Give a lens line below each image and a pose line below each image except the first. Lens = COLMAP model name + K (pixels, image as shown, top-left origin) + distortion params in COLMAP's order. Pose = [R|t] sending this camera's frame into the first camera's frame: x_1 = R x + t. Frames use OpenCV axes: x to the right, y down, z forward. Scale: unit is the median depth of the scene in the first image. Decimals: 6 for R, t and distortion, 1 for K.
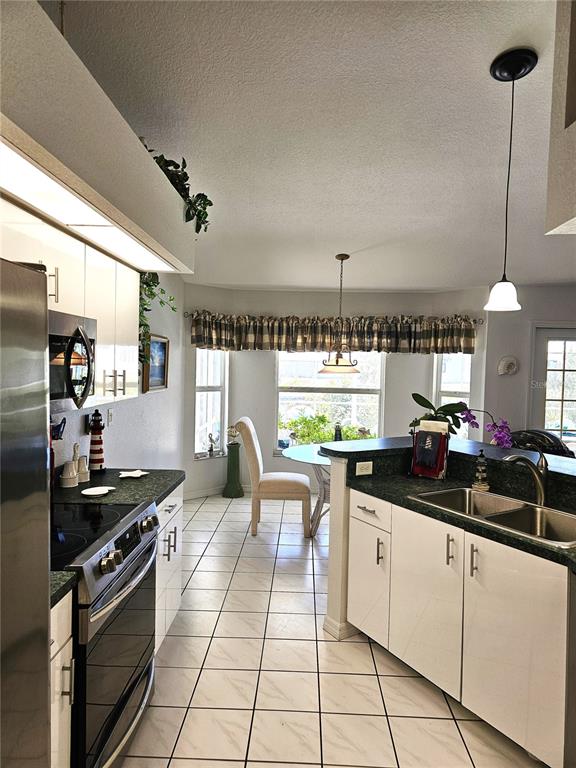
lens RADIAL K [[509.0, 0, 288.0], [0, 509.0, 384.9], [0, 0, 1]] dist [0.049812, -0.037617]
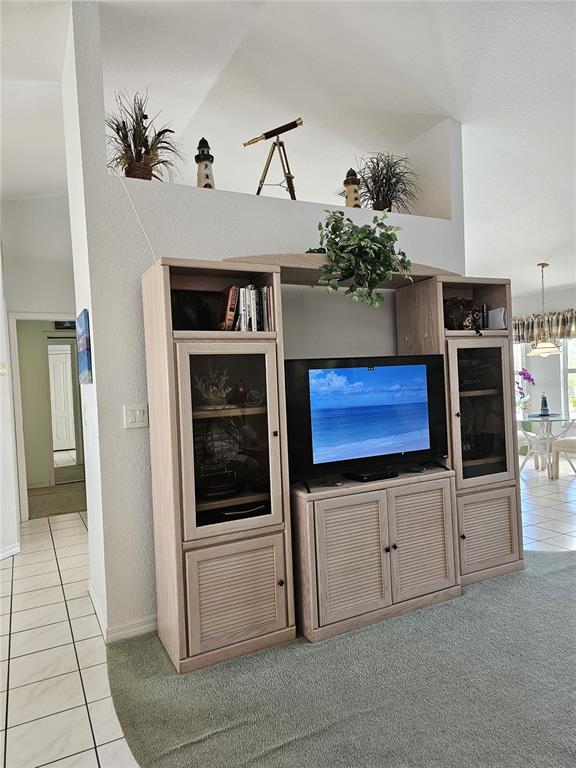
lens RADIAL K [[509.0, 0, 290.7], [0, 509.0, 389.2], [0, 0, 1]] dist [0.049812, -0.037617]
pose [[0.489971, -0.018555, -0.871541, 0.739685], [0.021872, 0.999720, -0.008988, 0.049285], [0.871464, -0.014658, 0.490240, -0.158424]]
